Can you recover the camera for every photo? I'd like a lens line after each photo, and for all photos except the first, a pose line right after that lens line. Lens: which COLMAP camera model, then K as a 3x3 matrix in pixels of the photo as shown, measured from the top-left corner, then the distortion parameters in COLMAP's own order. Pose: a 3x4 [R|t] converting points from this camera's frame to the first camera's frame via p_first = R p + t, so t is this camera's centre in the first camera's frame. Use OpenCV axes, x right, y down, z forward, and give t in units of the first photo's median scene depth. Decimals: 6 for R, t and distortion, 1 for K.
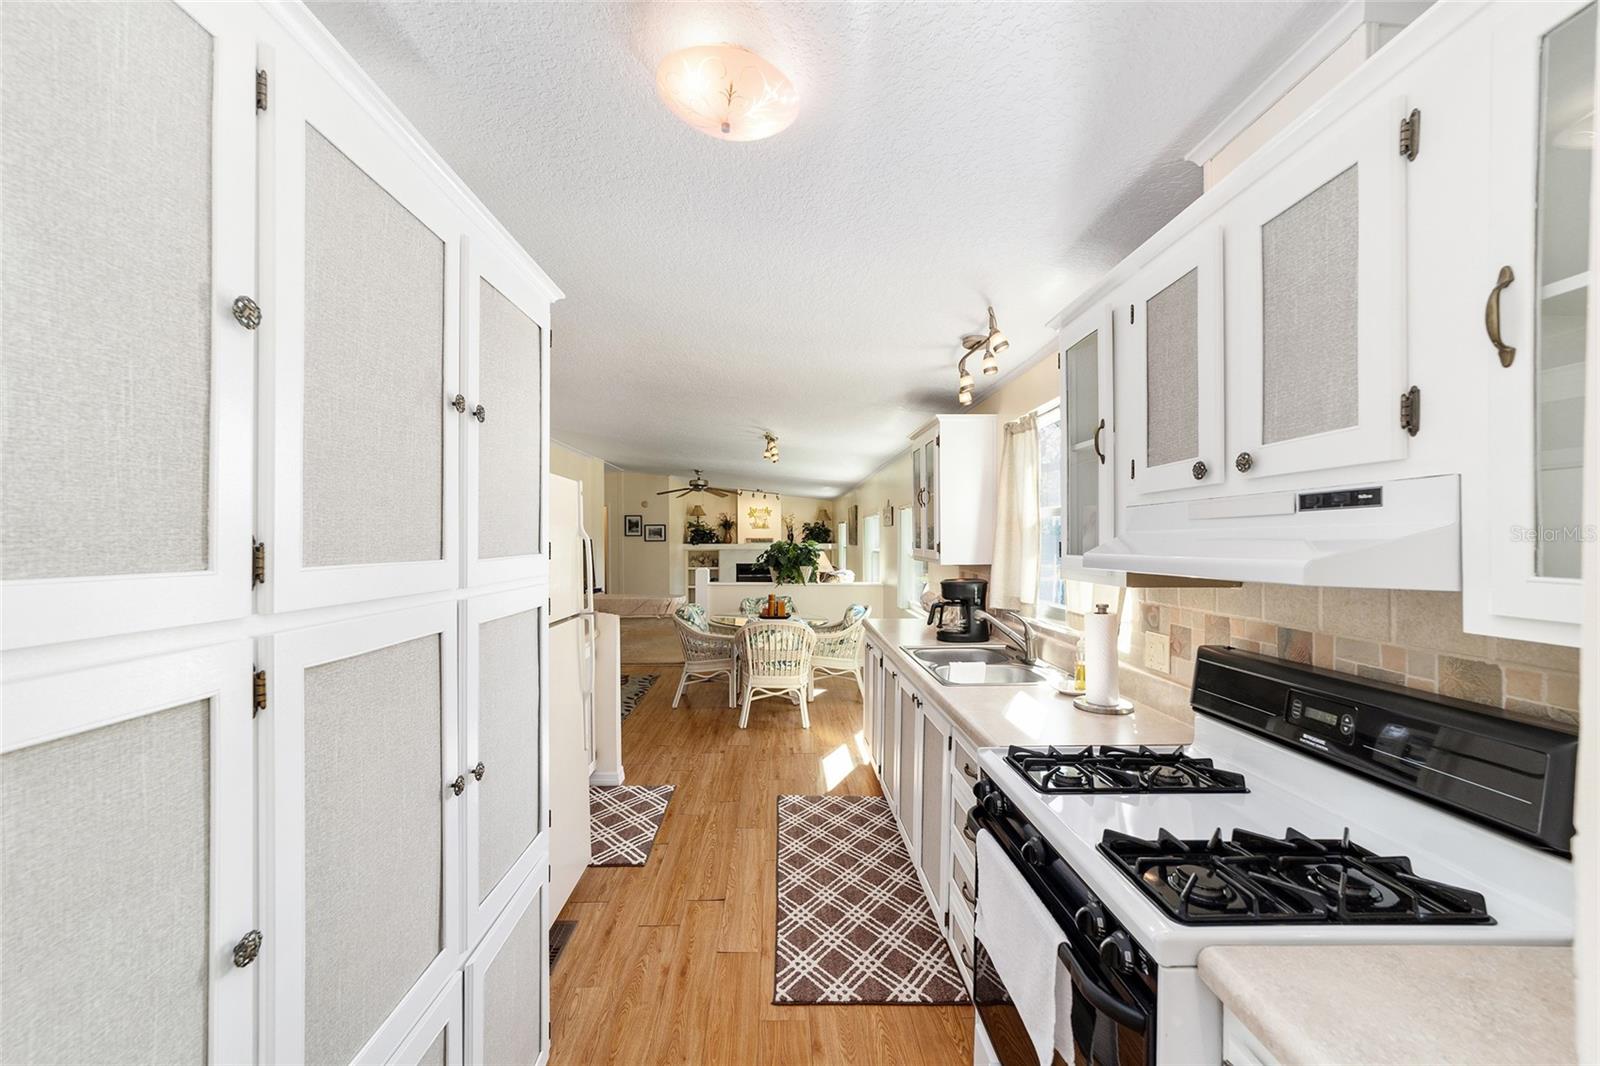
lens RADIAL K [[605.1, 0, 800.8], [0, 605.1, 539.5], [0, 0, 1]] dist [-0.016265, 0.009019]
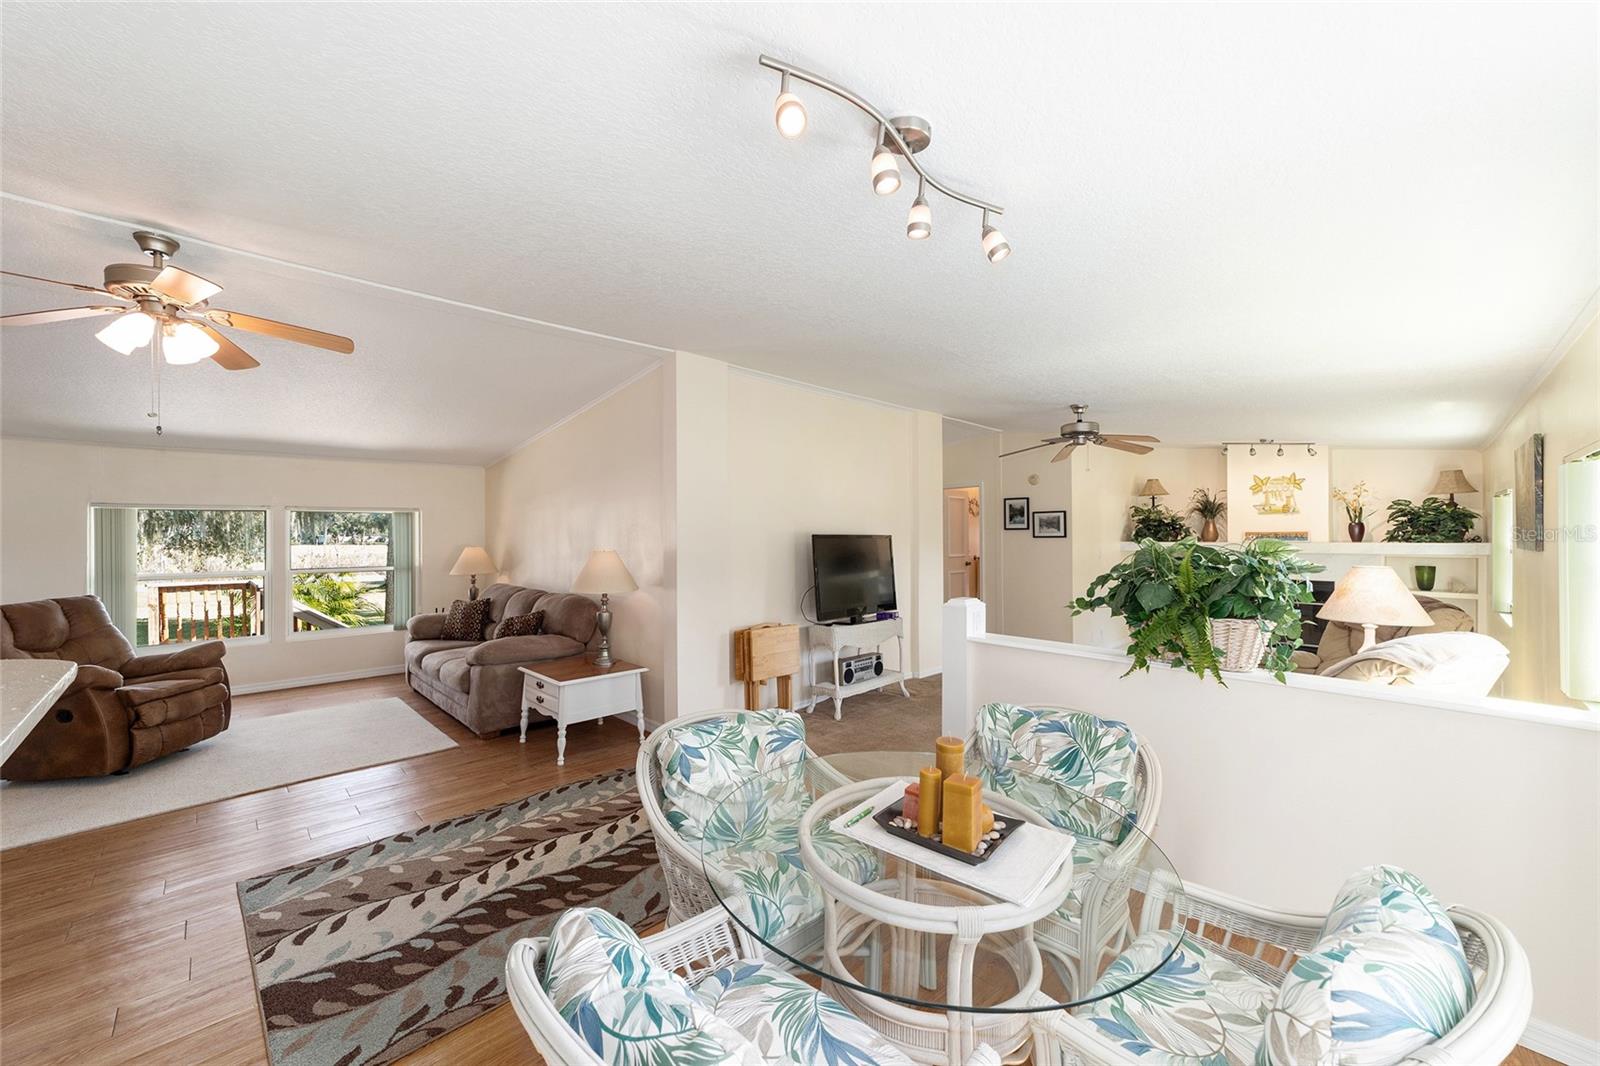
lens RADIAL K [[615.1, 0, 794.8], [0, 615.1, 532.5], [0, 0, 1]] dist [-0.017266, 0.009525]
pose [[0.677004, -0.003786, -0.735969, 0.086006], [0.001320, 0.999991, -0.003930, 0.000267], [0.735978, 0.001689, 0.677004, 0.634574]]
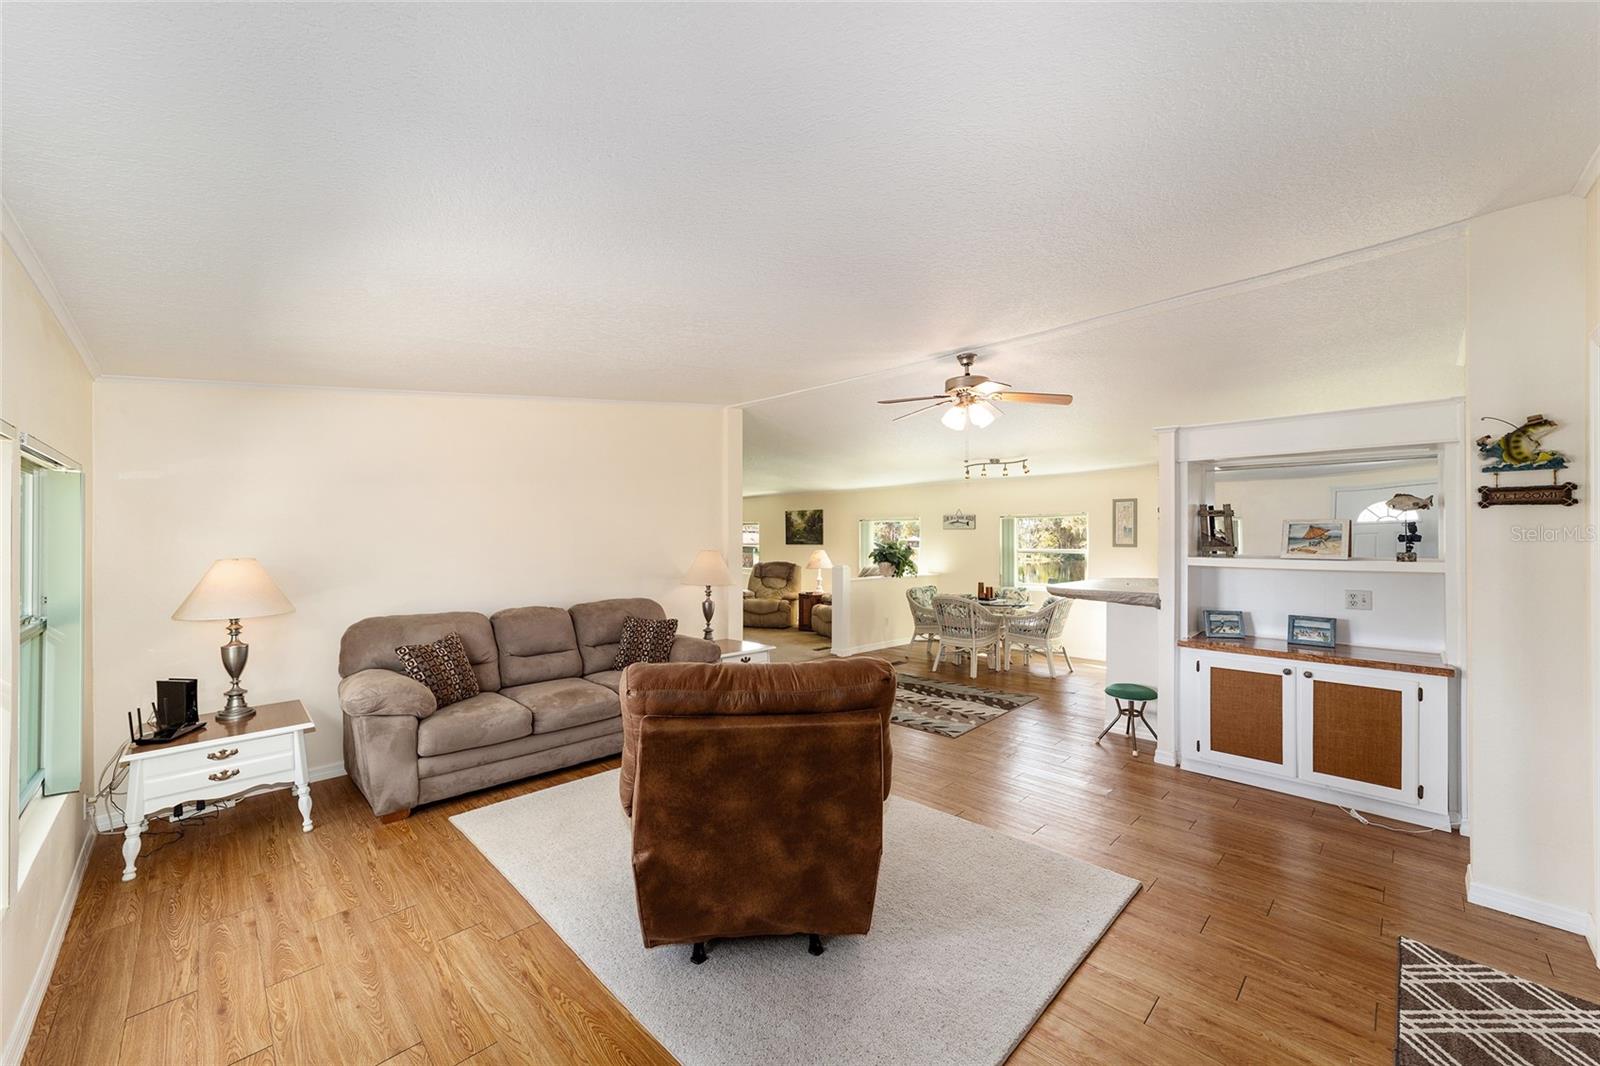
lens RADIAL K [[605.1, 0, 800.8], [0, 605.1, 539.5], [0, 0, 1]] dist [-0.016265, 0.009019]
pose [[0.730561, -0.001666, 0.682845, -0.967202], [0.000802, 0.999998, 0.001581, -0.001061], [-0.682847, -0.000607, 0.730561, 0.281553]]
